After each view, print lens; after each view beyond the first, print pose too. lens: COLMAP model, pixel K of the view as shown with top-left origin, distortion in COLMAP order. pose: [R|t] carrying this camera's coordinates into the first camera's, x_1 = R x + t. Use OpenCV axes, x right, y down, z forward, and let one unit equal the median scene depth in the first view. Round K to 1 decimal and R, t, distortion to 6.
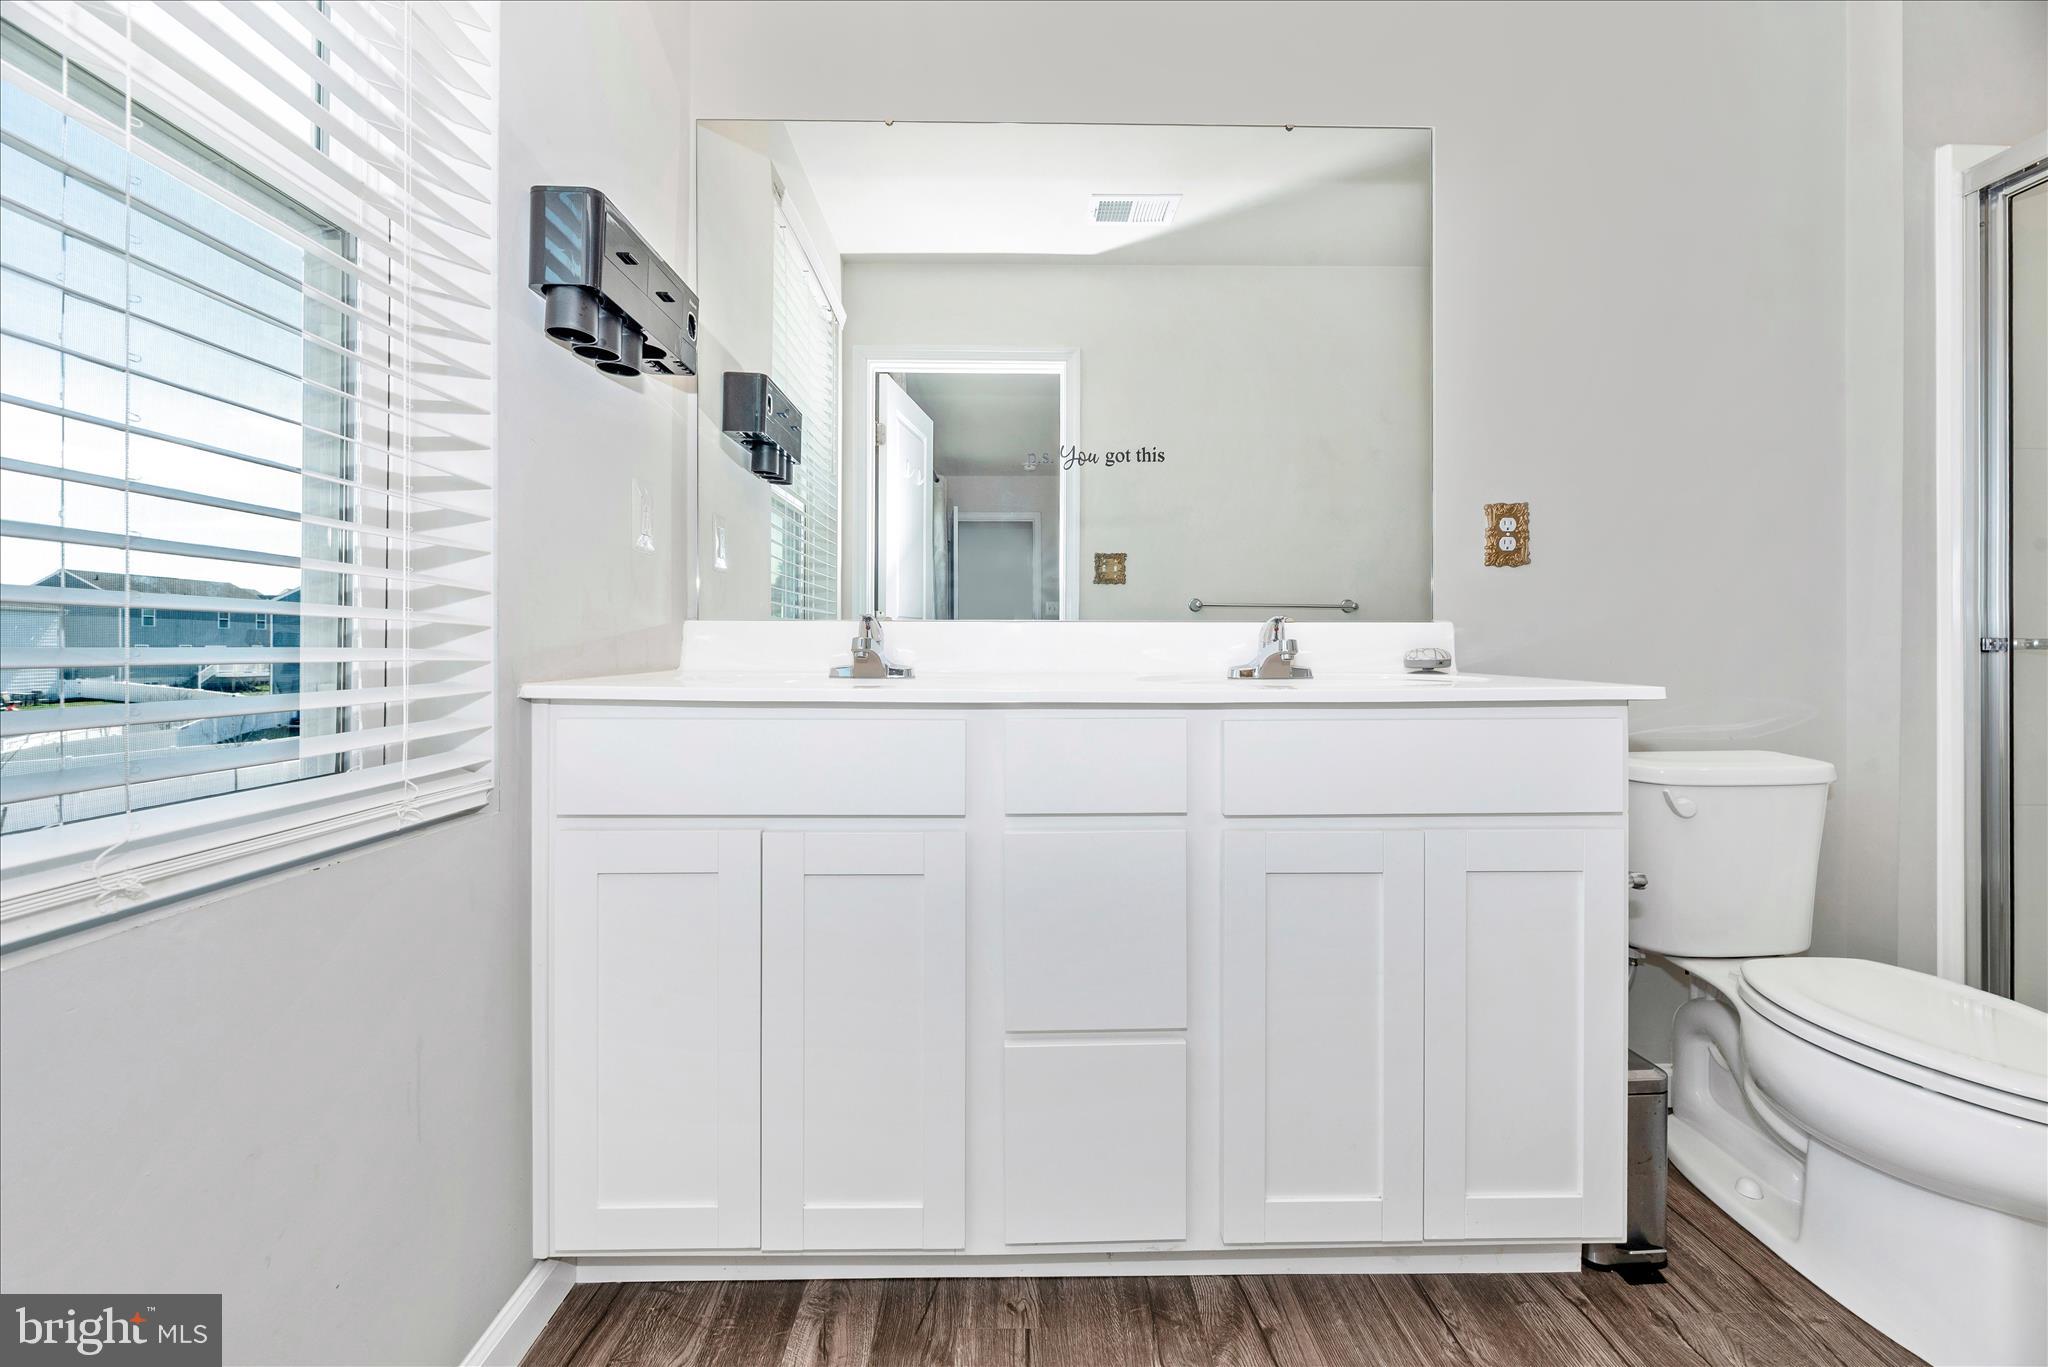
lens RADIAL K [[840.2, 0, 1015.1], [0, 840.2, 638.7], [0, 0, 1]] dist [-0.002931, 0.000421]
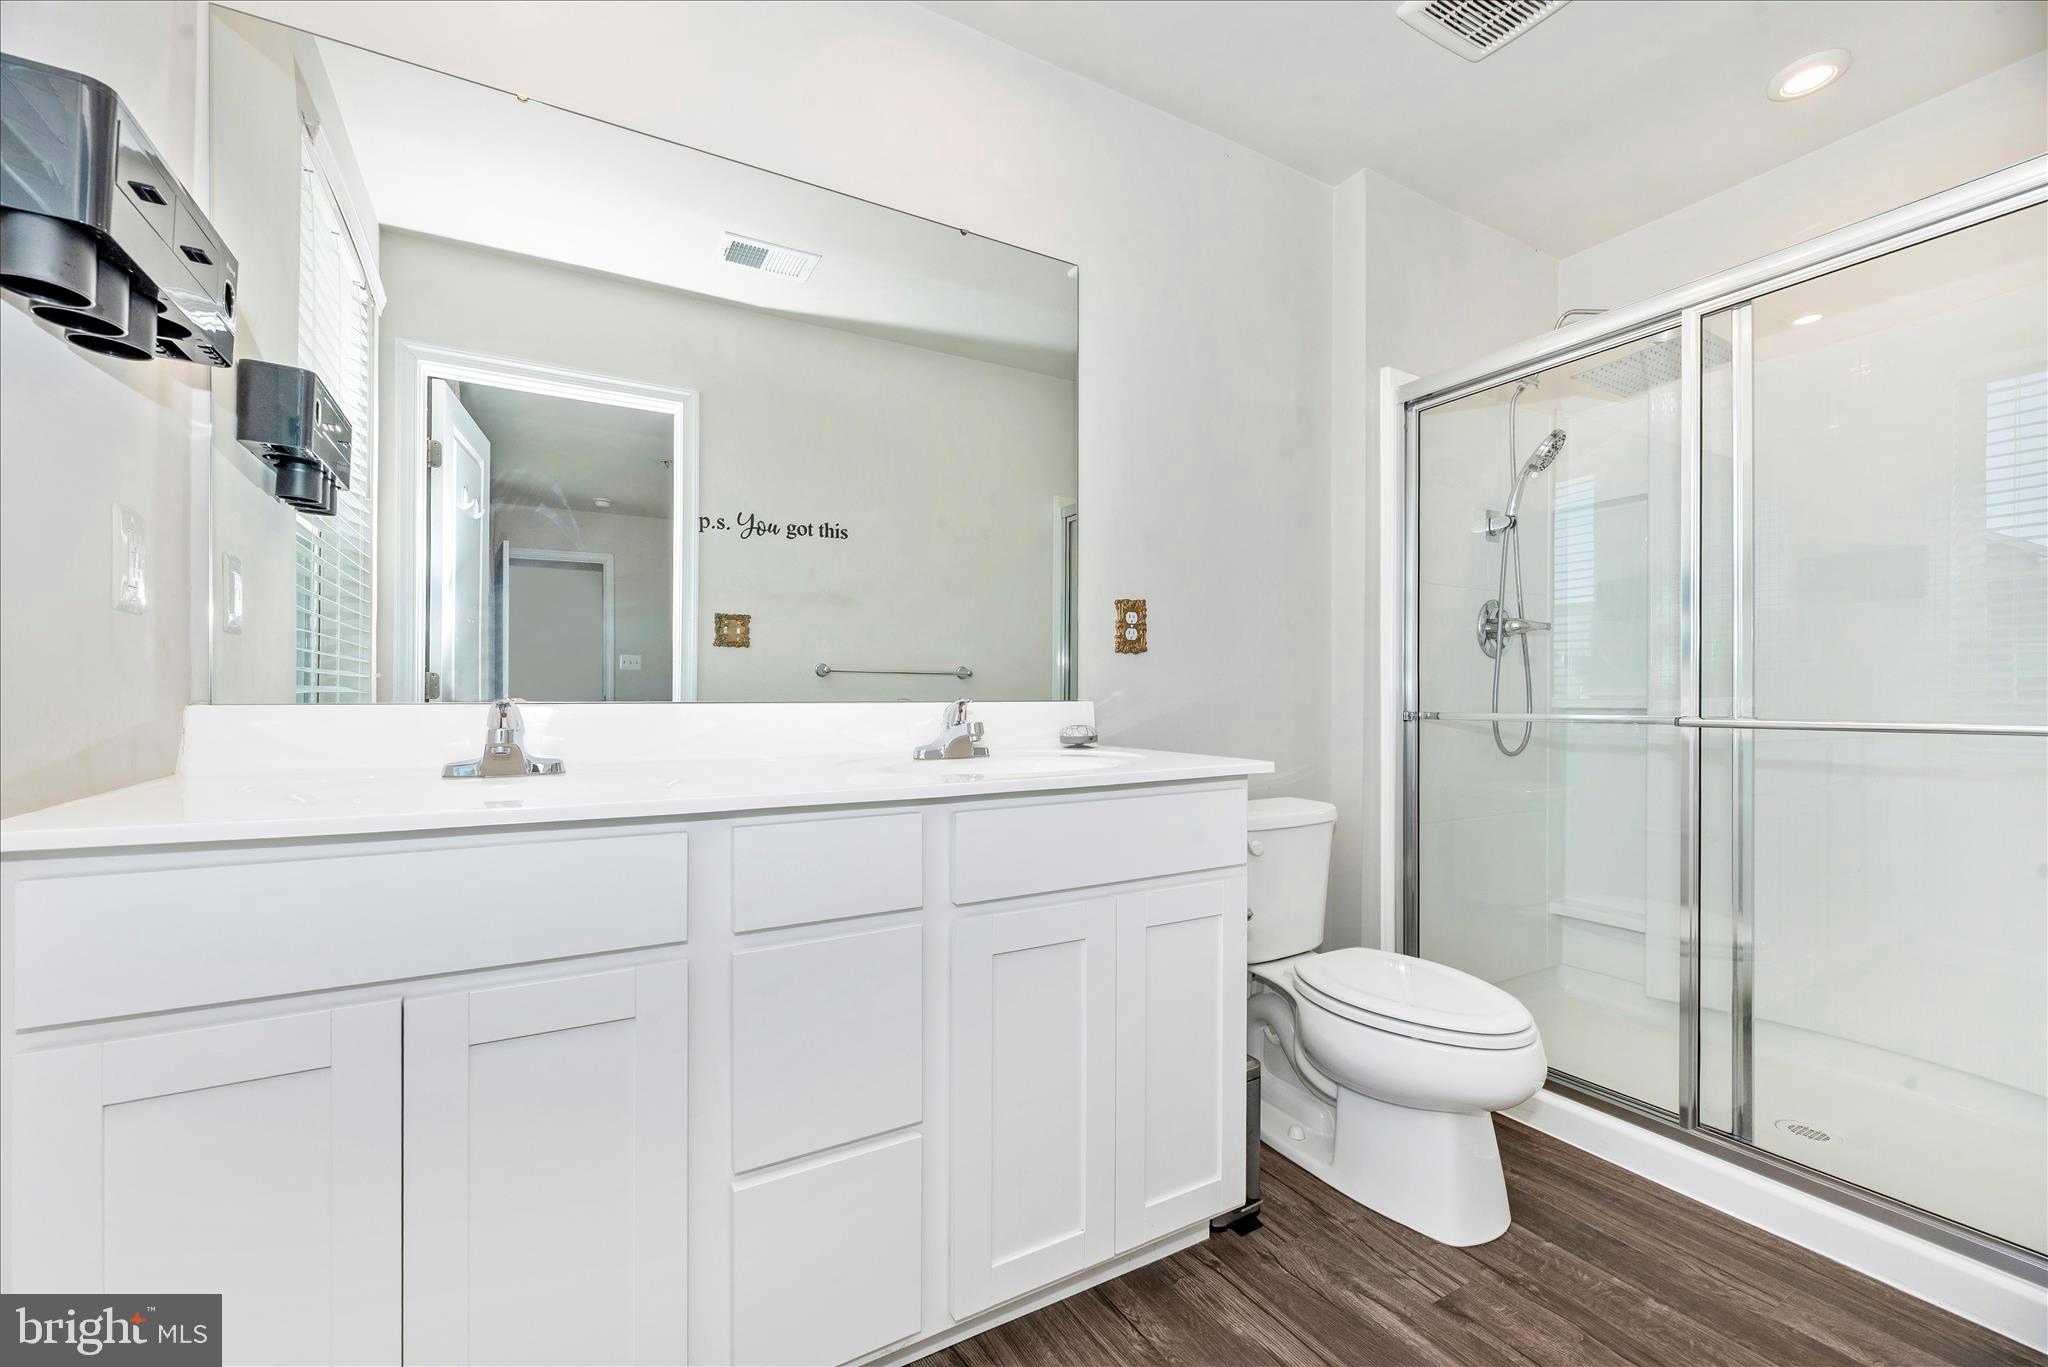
lens RADIAL K [[840.2, 0, 1018.7], [0, 840.2, 691.9], [0, 0, 1]] dist [-0.002931, 0.000421]
pose [[0.876692, -0.000232, 0.481053, -0.130247], [-0.000740, 0.999998, 0.001830, -0.037701], [-0.481052, -0.001960, 0.876690, 0.047341]]
